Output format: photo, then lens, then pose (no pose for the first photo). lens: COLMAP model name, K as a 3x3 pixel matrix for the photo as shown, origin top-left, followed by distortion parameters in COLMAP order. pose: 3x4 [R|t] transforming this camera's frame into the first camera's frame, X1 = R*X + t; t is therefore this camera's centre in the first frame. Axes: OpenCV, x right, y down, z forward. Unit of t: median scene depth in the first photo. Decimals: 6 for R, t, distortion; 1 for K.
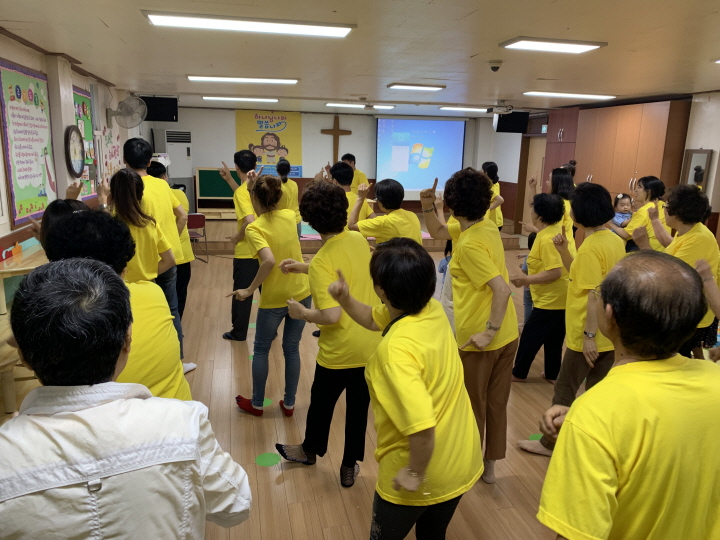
lens RADIAL K [[567.1, 0, 361.3], [0, 567.1, 271.3], [0, 0, 1]] dist [0.013989, -0.035717]
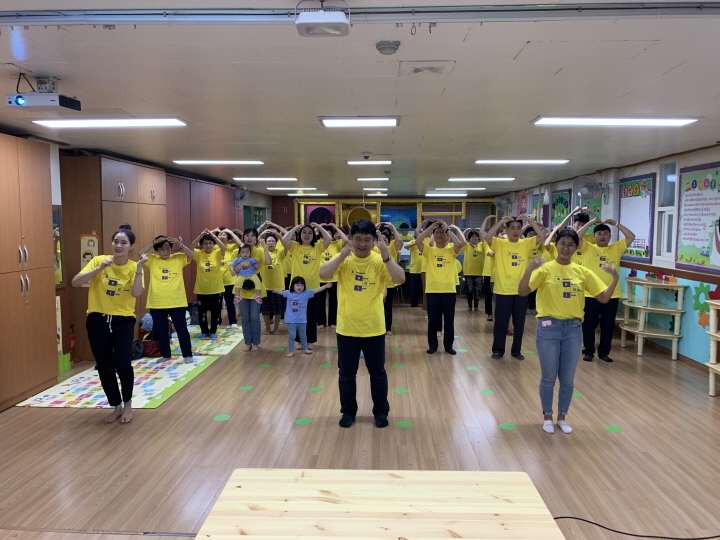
lens RADIAL K [[567.1, 0, 366.6], [0, 567.1, 271.5], [0, 0, 1]] dist [0.013989, -0.035717]
pose [[-0.970266, -0.047453, 0.237343, -0.069769], [0.025786, 0.954747, 0.296300, -0.324371], [-0.240663, 0.293610, -0.925135, 1.541740]]
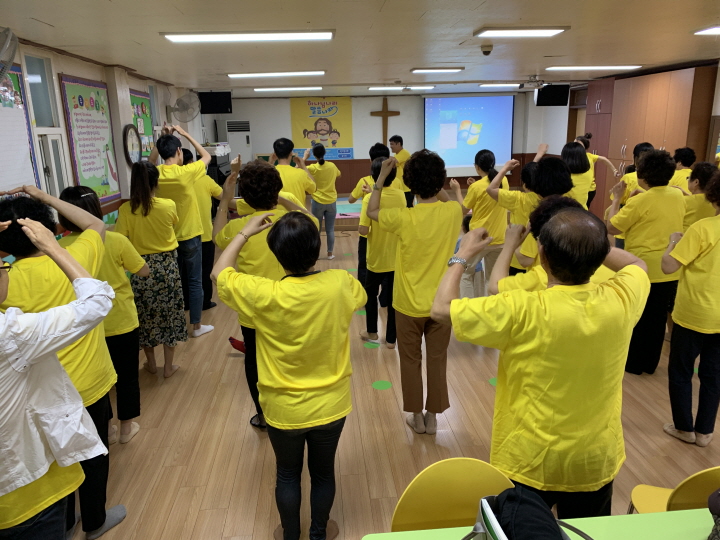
lens RADIAL K [[567.1, 0, 358.0], [0, 567.1, 270.5], [0, 0, 1]] dist [0.013989, -0.035717]
pose [[0.989160, -0.012958, -0.146266, 0.096082], [0.017936, 0.999302, 0.032768, 0.013566], [0.145739, -0.035037, 0.988702, -0.084650]]
